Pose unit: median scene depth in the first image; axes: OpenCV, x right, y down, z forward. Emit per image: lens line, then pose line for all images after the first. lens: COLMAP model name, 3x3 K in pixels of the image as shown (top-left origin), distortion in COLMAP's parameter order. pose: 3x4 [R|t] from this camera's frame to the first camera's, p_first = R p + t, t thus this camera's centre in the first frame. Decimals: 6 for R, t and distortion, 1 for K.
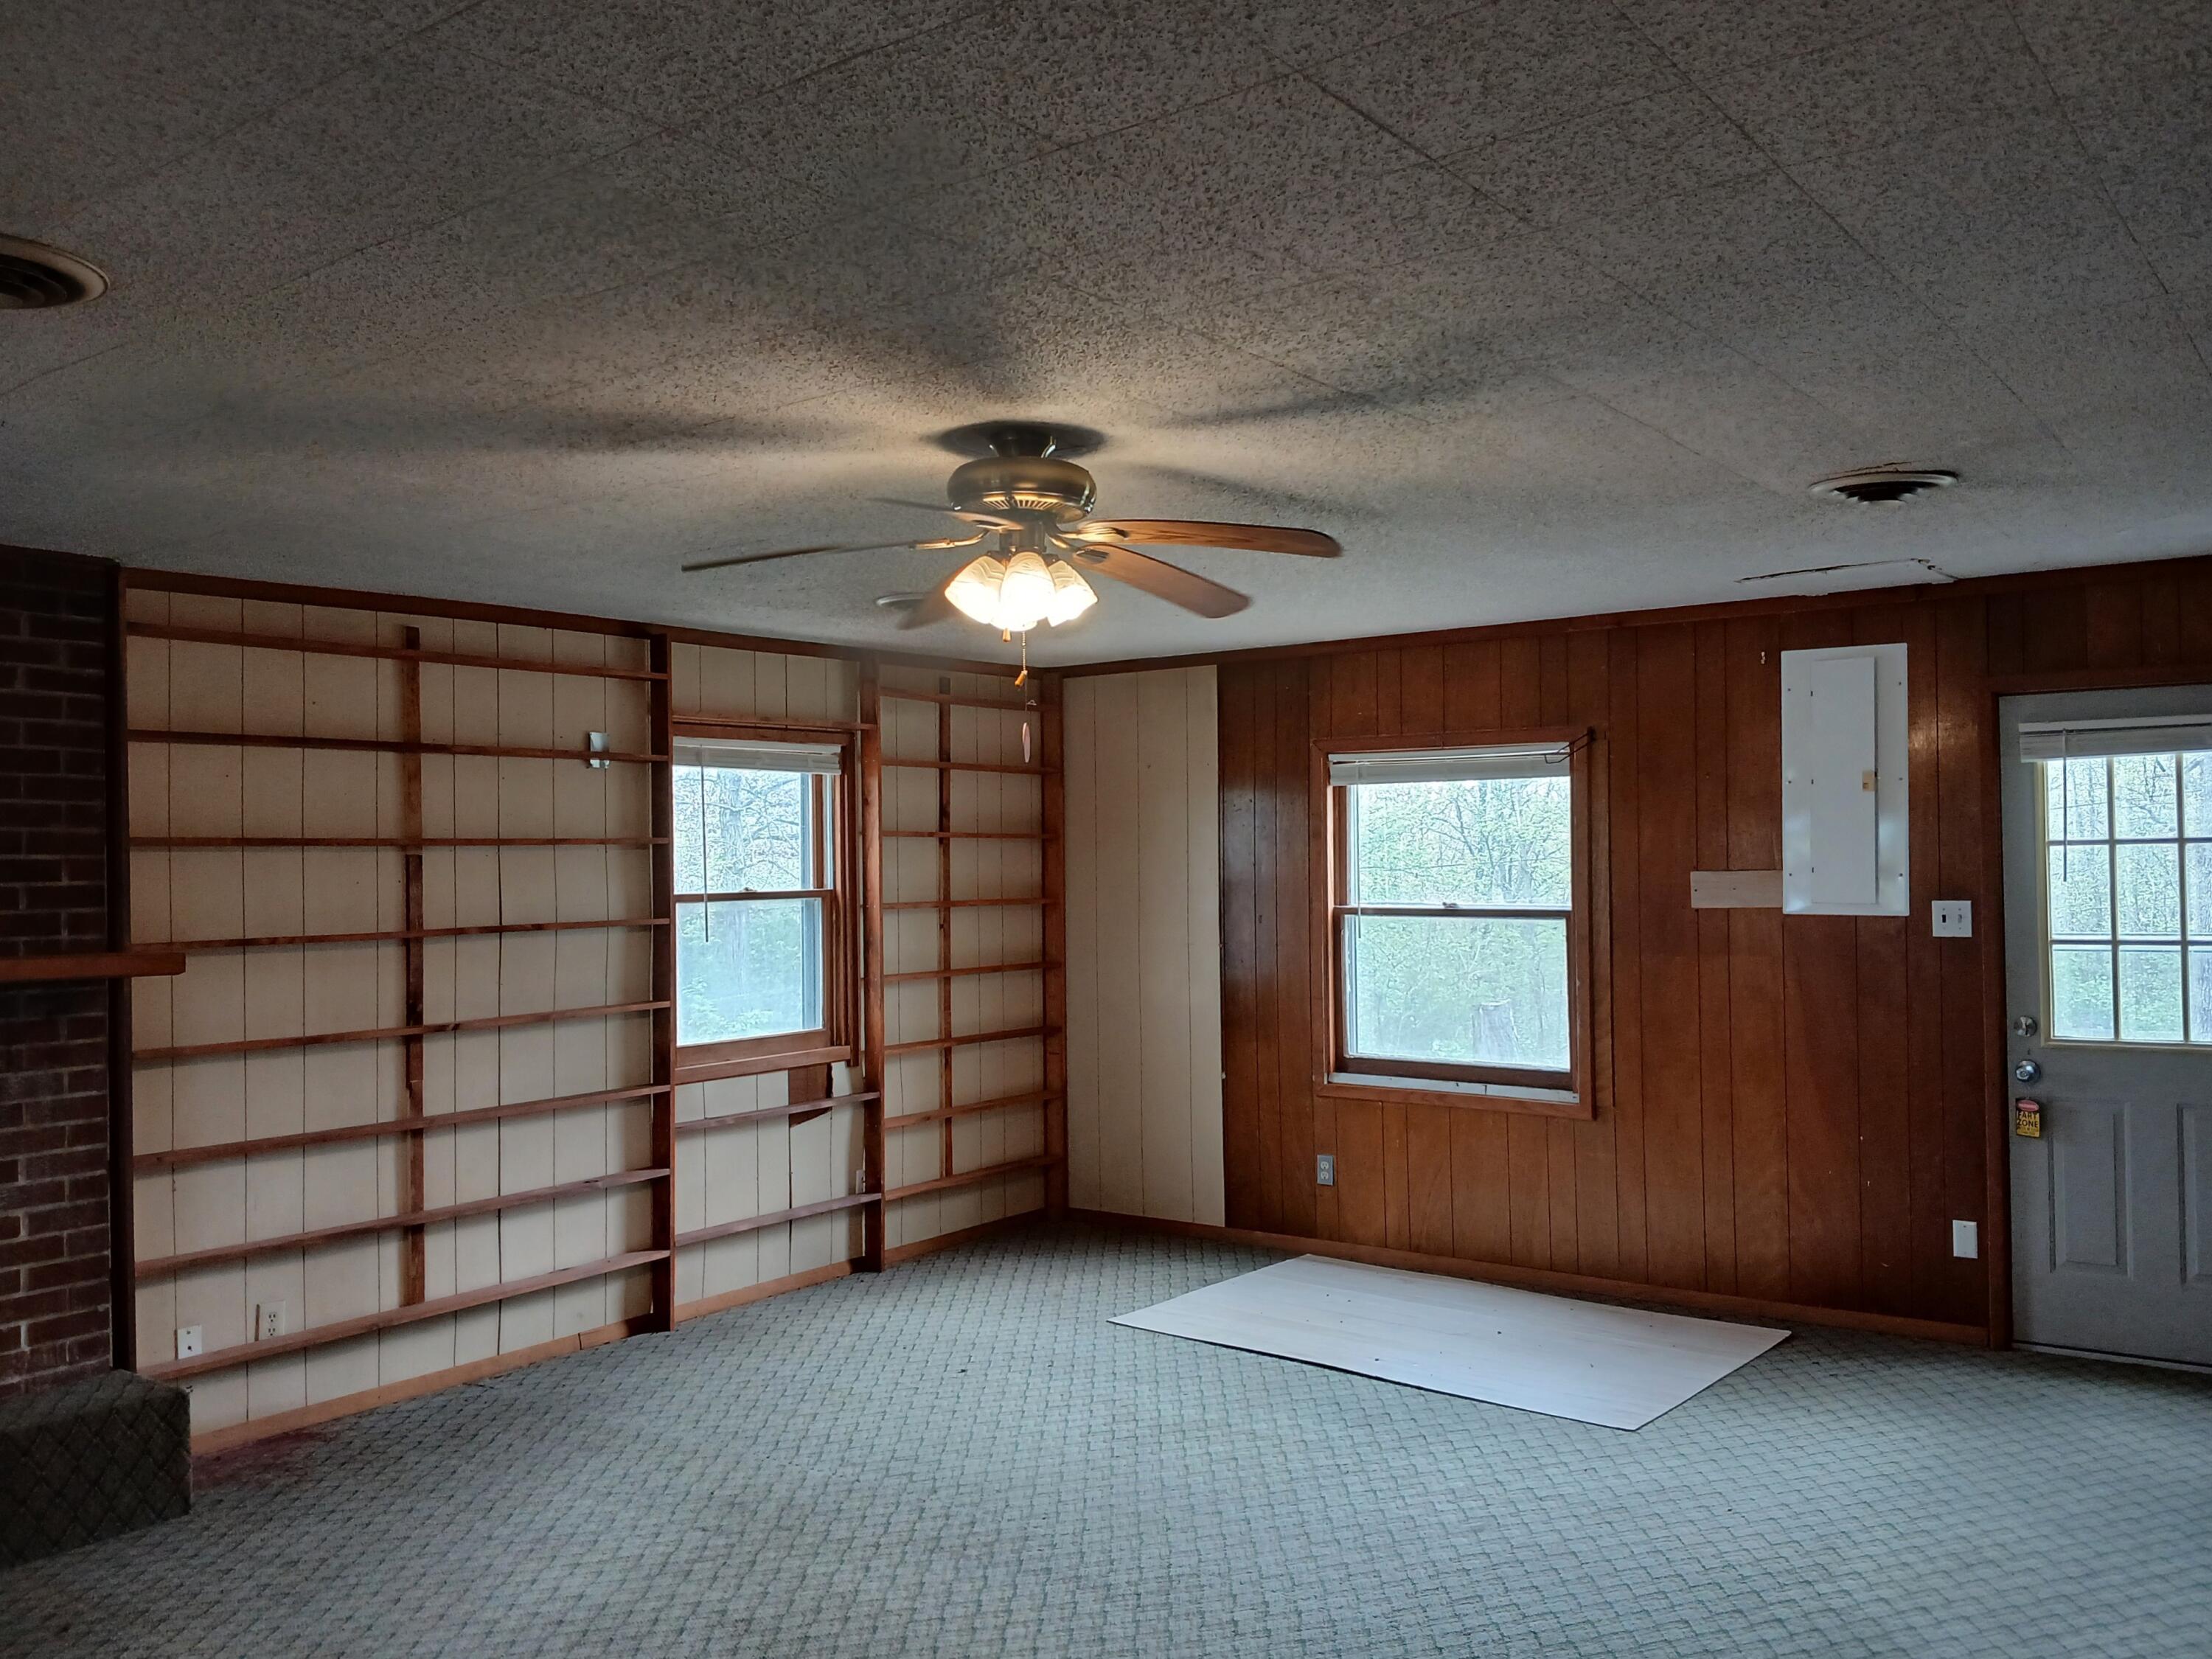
lens RADIAL K [[1734.7, 0, 1119.2], [0, 1734.7, 826.5], [0, 0, 1]] dist [0.091516, -0.112760]
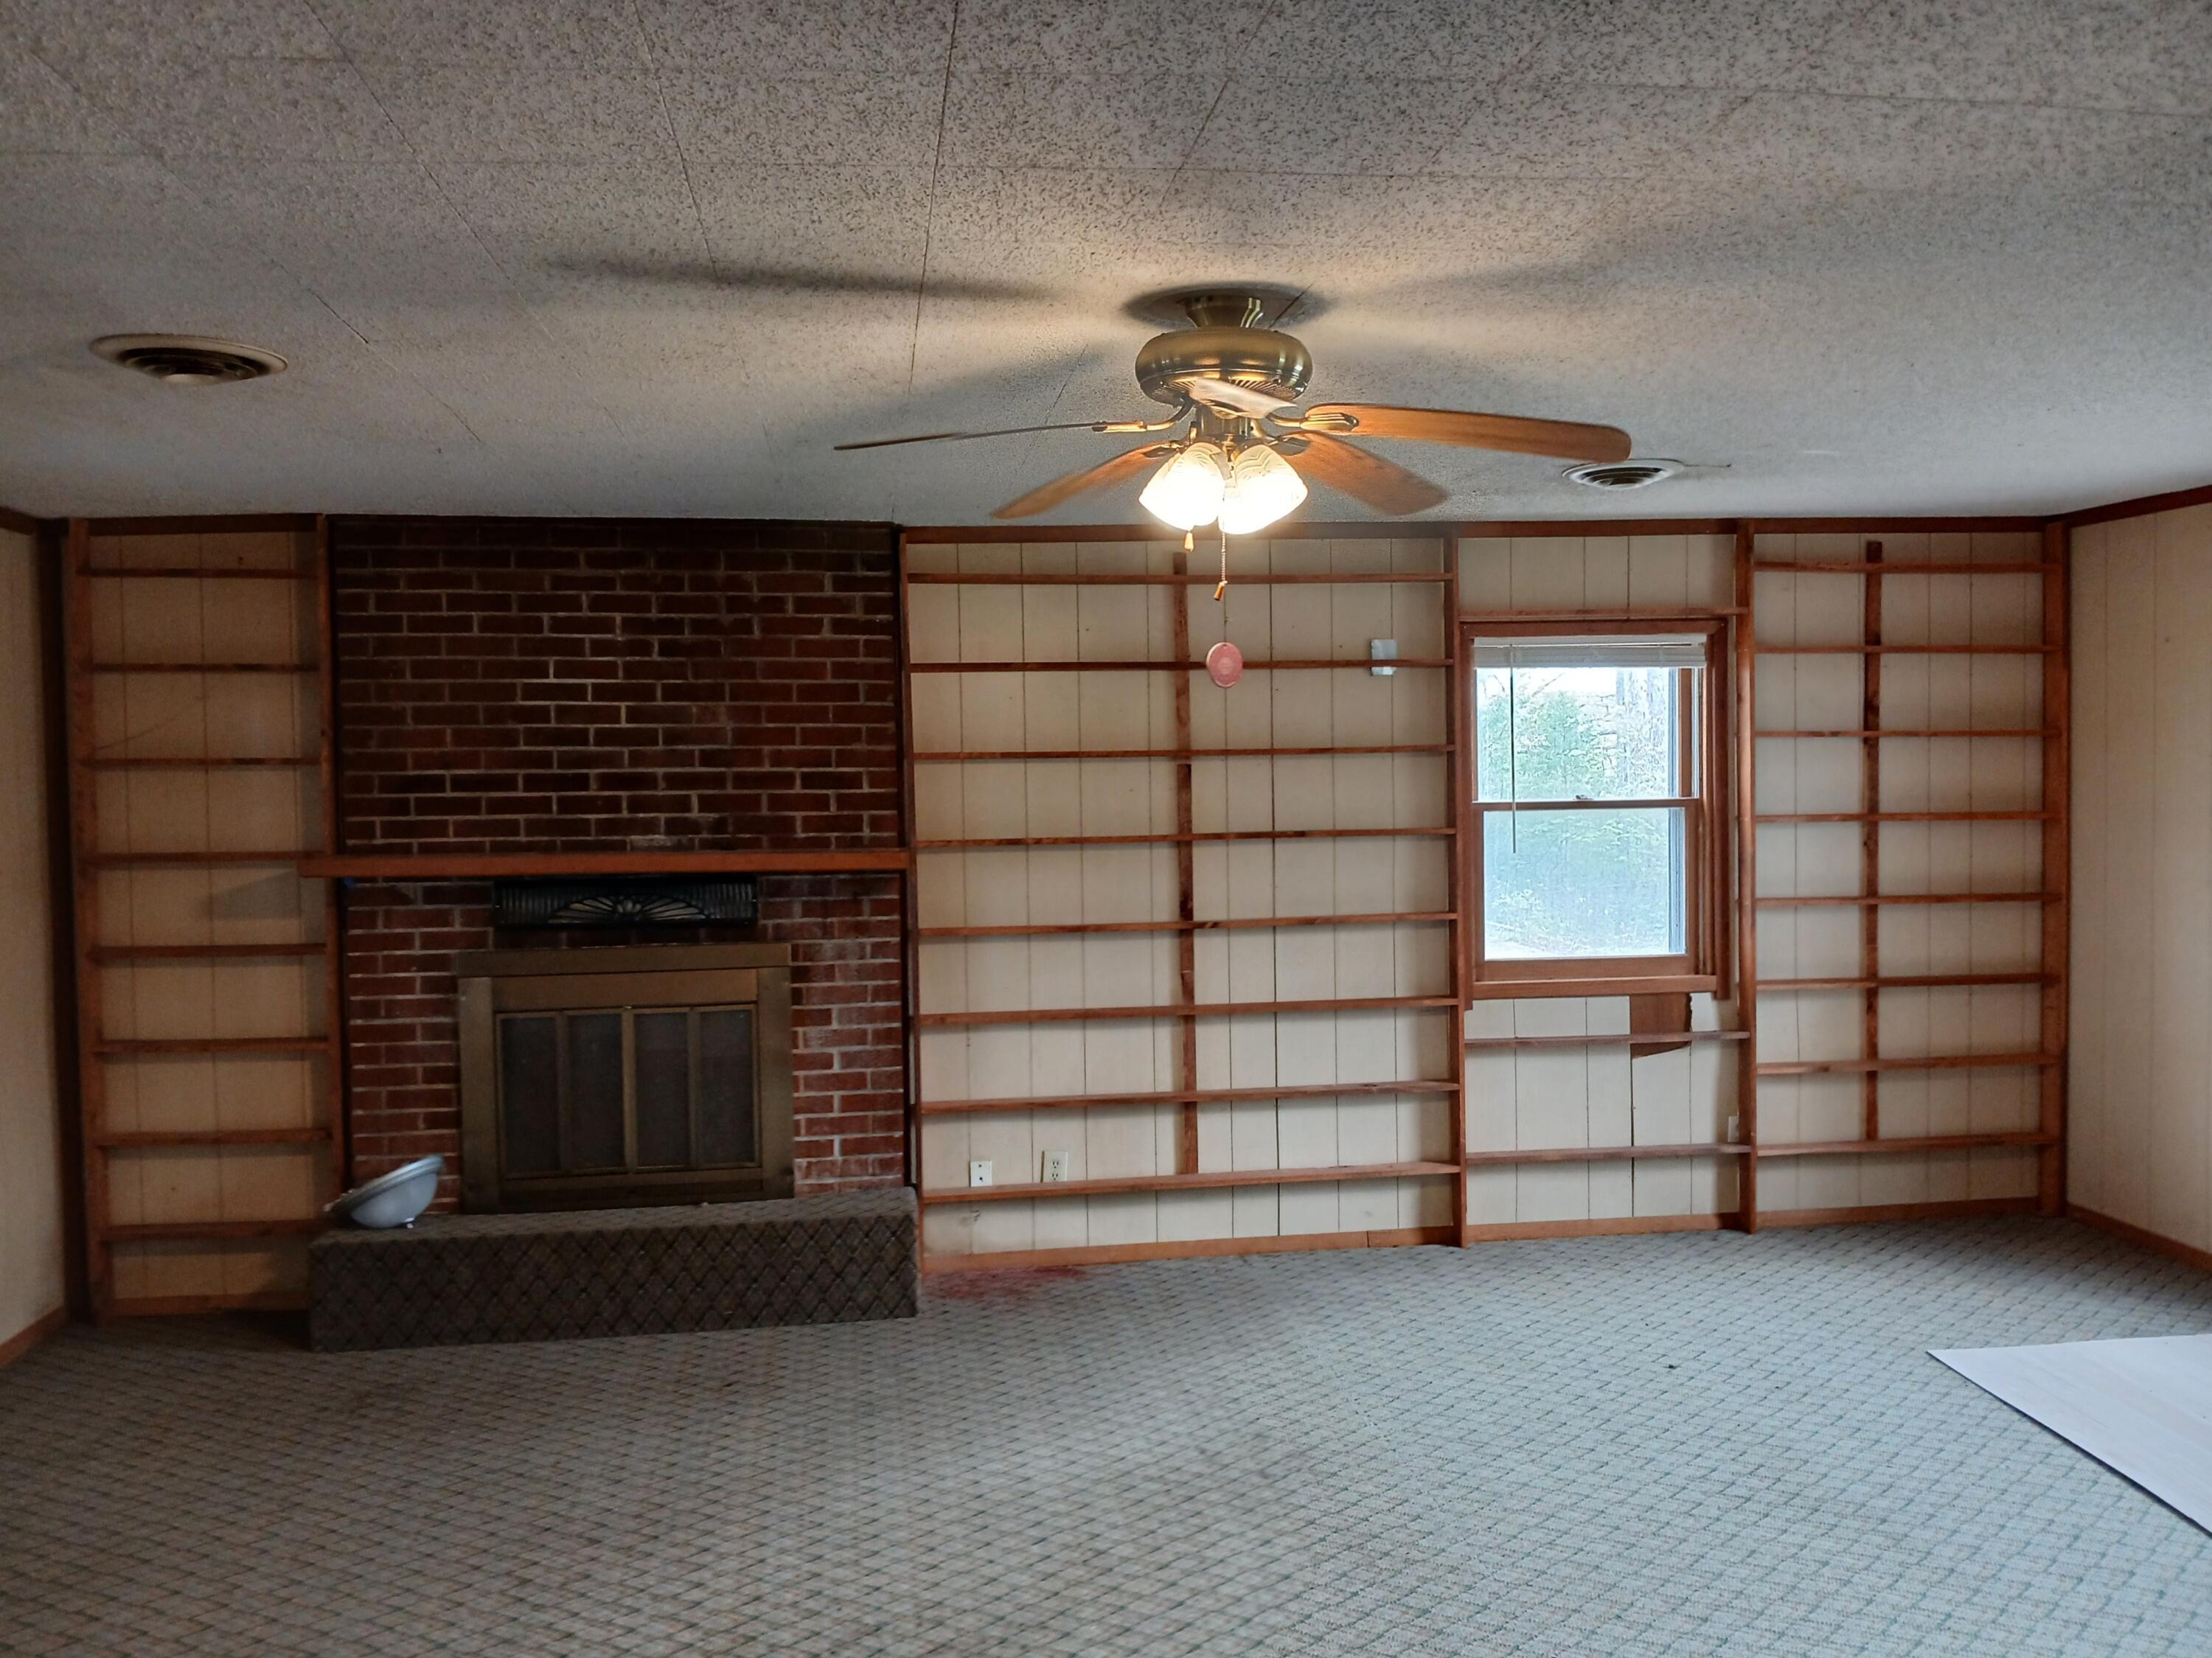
lens RADIAL K [[1734.6, 0, 1092.8], [0, 1734.6, 809.6], [0, 0, 1]] dist [0.091516, -0.112760]
pose [[0.729887, 0.030746, -0.682876, 0.292769], [0.013606, 0.998137, 0.059483, -0.020669], [0.683432, -0.052707, 0.728109, 0.185014]]
